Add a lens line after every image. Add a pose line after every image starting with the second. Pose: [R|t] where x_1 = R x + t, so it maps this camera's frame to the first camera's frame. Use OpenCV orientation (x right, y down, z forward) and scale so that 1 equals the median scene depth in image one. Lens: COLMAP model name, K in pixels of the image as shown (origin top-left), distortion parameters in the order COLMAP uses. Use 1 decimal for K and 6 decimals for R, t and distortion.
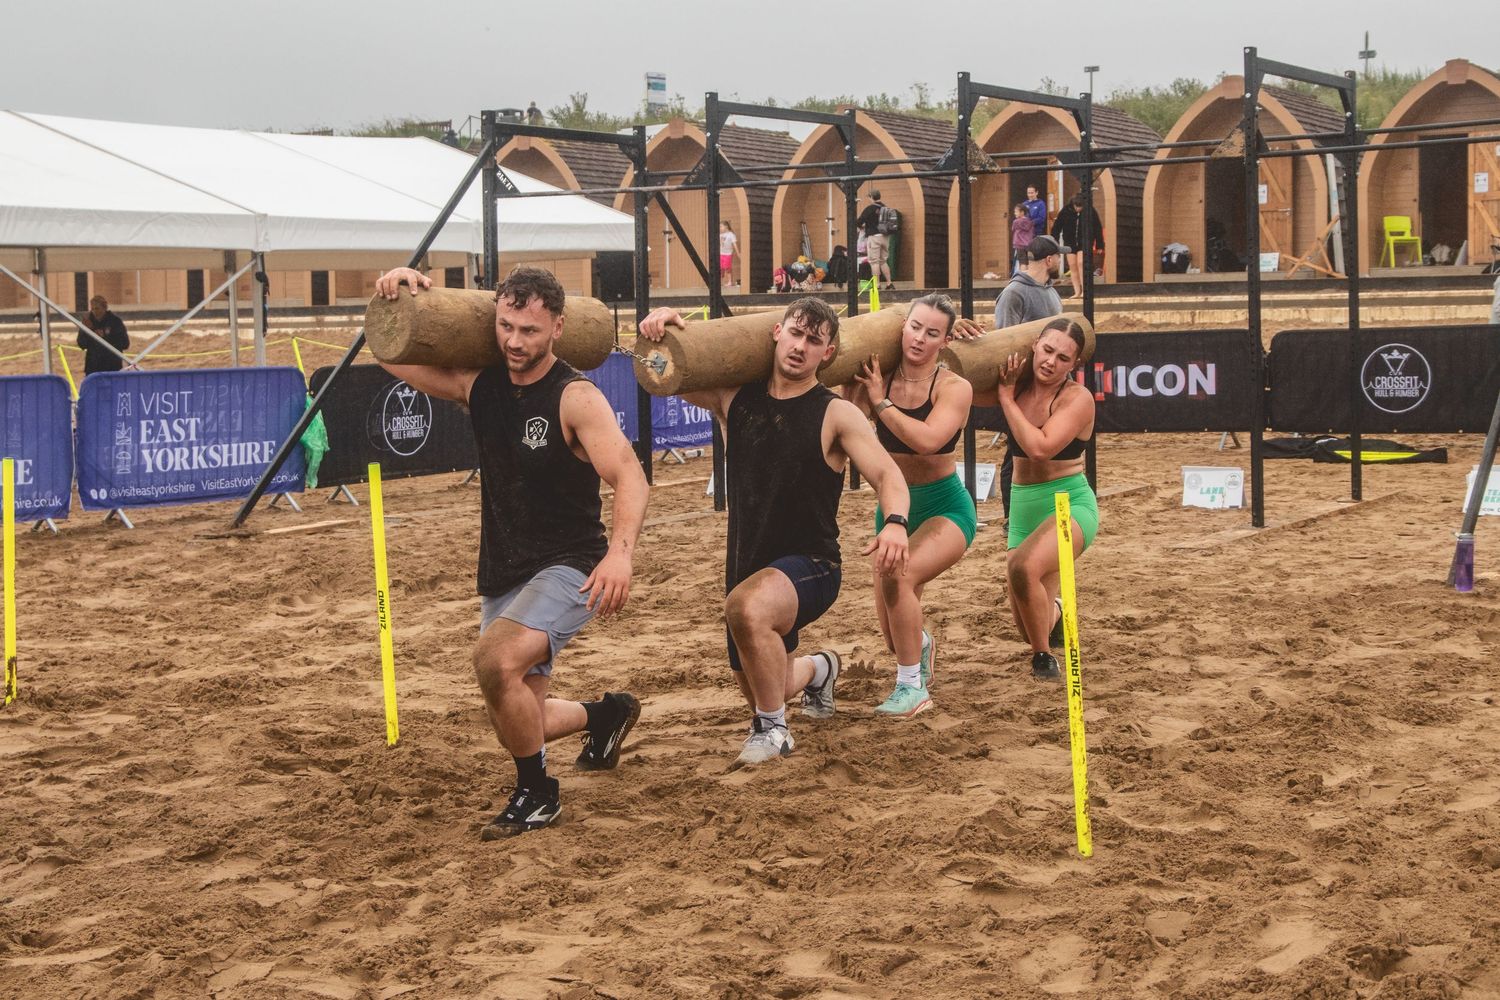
lens RADIAL K [[2401.6, 0, 737.0], [0, 2401.6, 495.5], [0, 0, 1]] dist [0.000580, 0.000000]
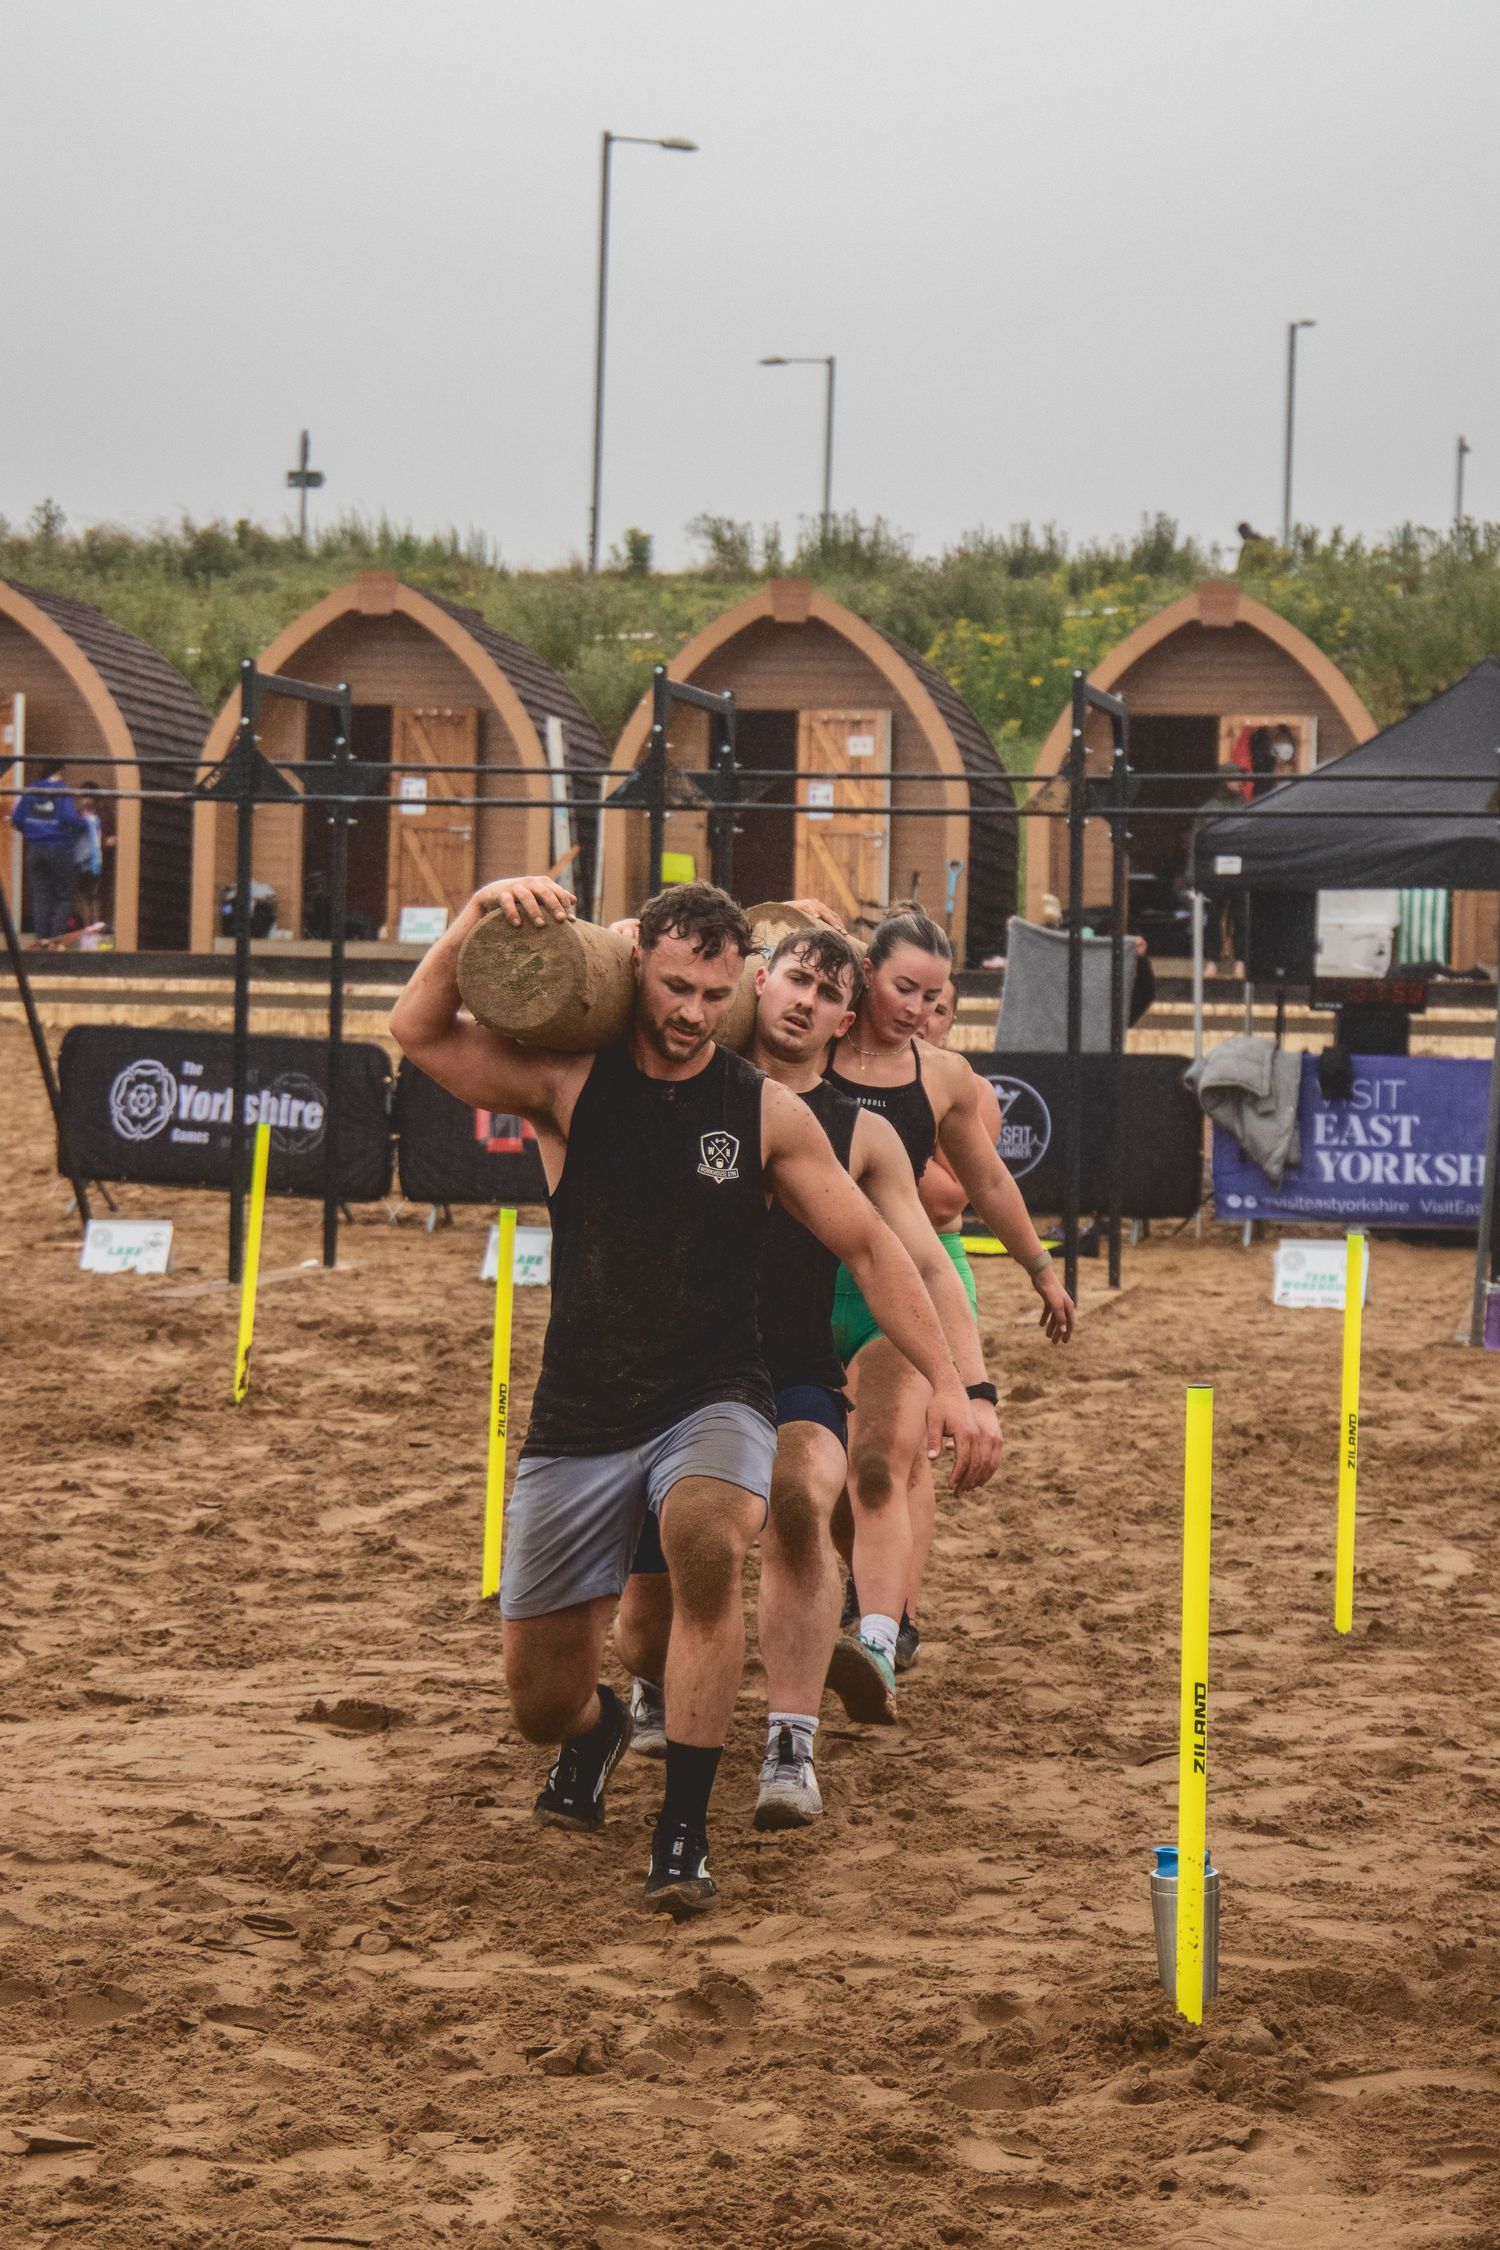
lens RADIAL K [[6098.6, 0, 761.7], [0, 6098.6, 1119.6], [0, 0, 1]] dist [0.100183, 0.000000]
pose [[0.924059, 0.036418, 0.380512, -0.443179], [-0.013981, 0.998005, -0.061565, 0.054447], [-0.381995, 0.051570, 0.922724, -0.532164]]
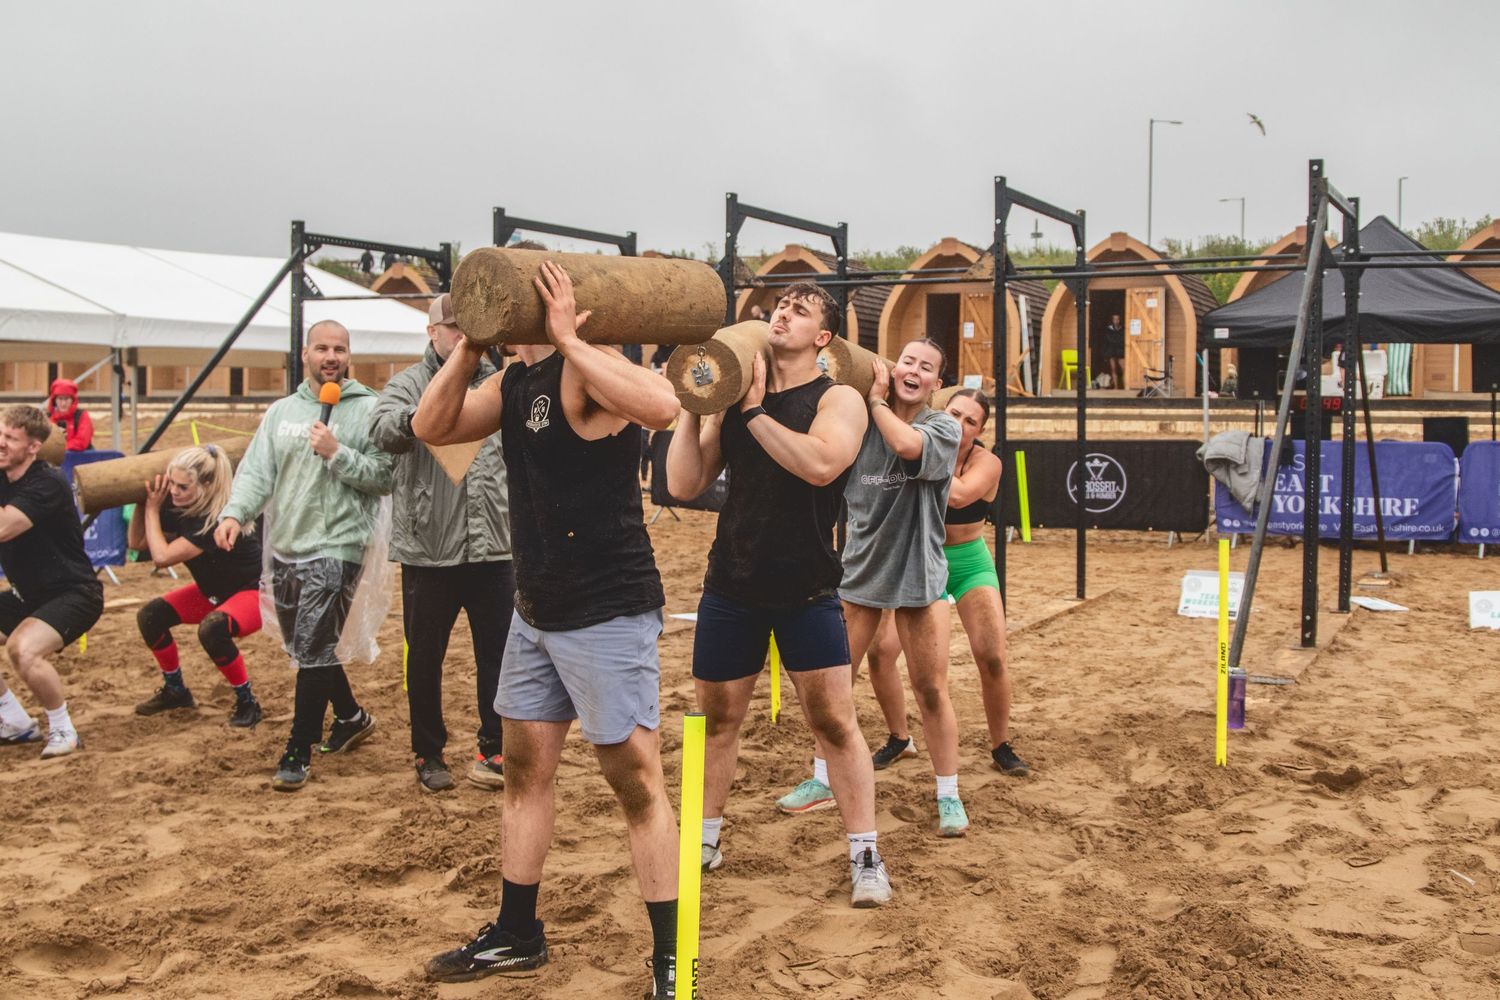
lens RADIAL K [[1740.3, 0, 744.4], [0, 1740.3, 502.4], [0, 0, 1]] dist [-0.086170, 0.000000]
pose [[0.994982, 0.022892, 0.097399, 0.022047], [-0.020522, 0.999470, -0.025263, -0.015574], [-0.097925, 0.023137, 0.994925, 0.186570]]
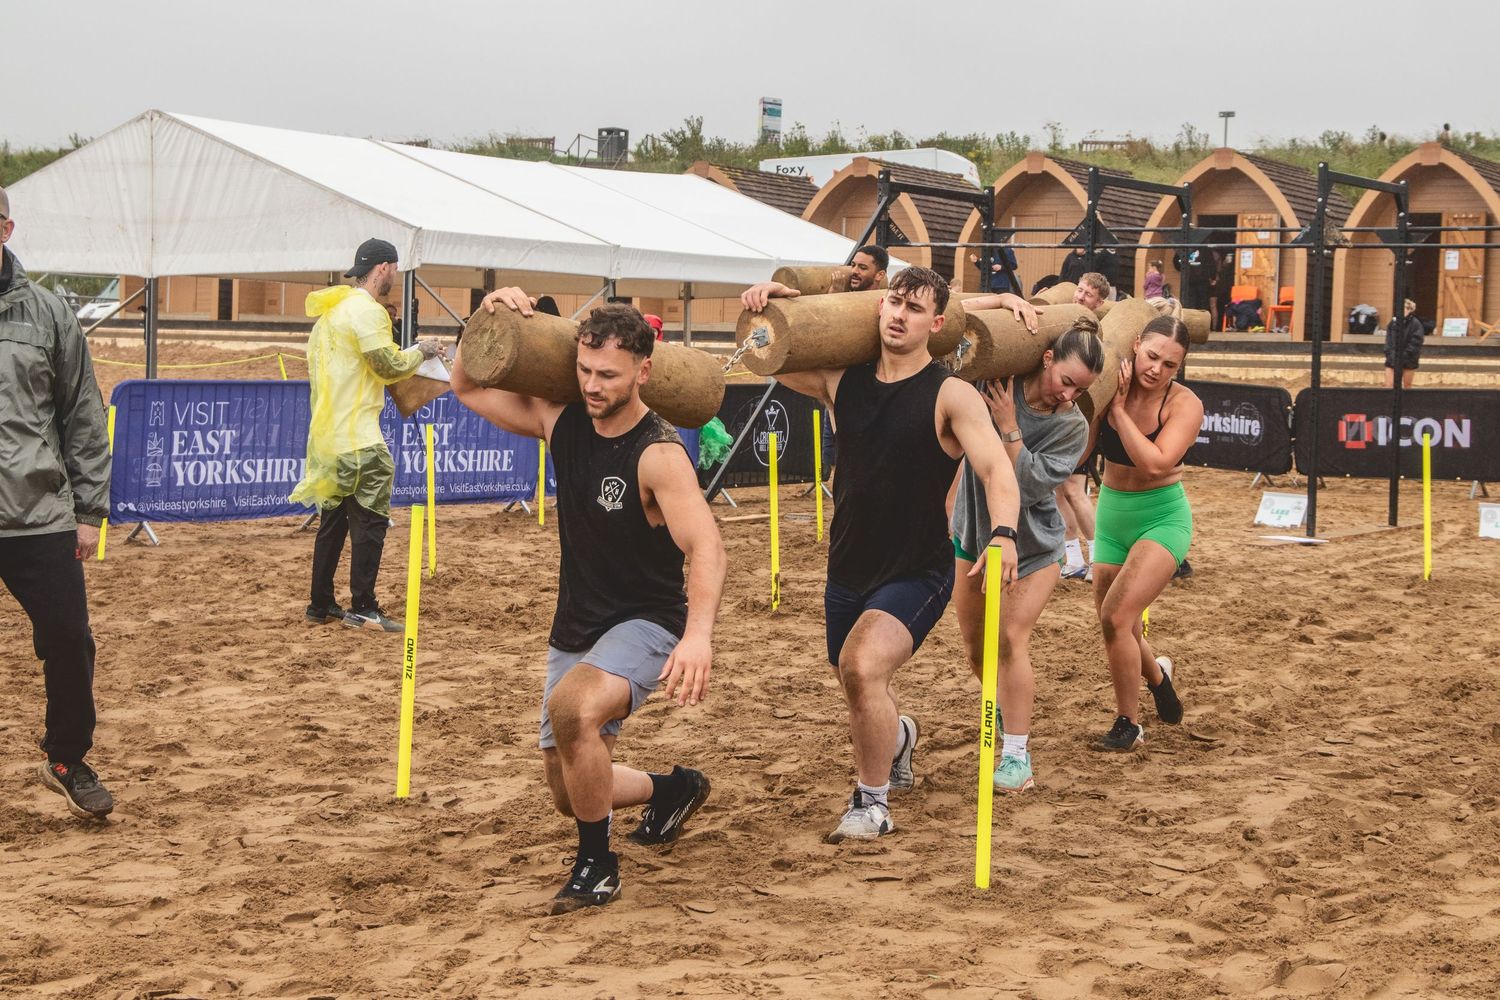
lens RADIAL K [[2694.0, 0, 758.5], [0, 2694.0, 496.8], [0, 0, 1]] dist [0.030873, 0.000000]
pose [[0.998933, 0.046086, 0.002879, -0.145601], [-0.046009, 0.998678, -0.022914, 0.027040], [-0.003931, 0.022757, 0.999733, -0.267112]]
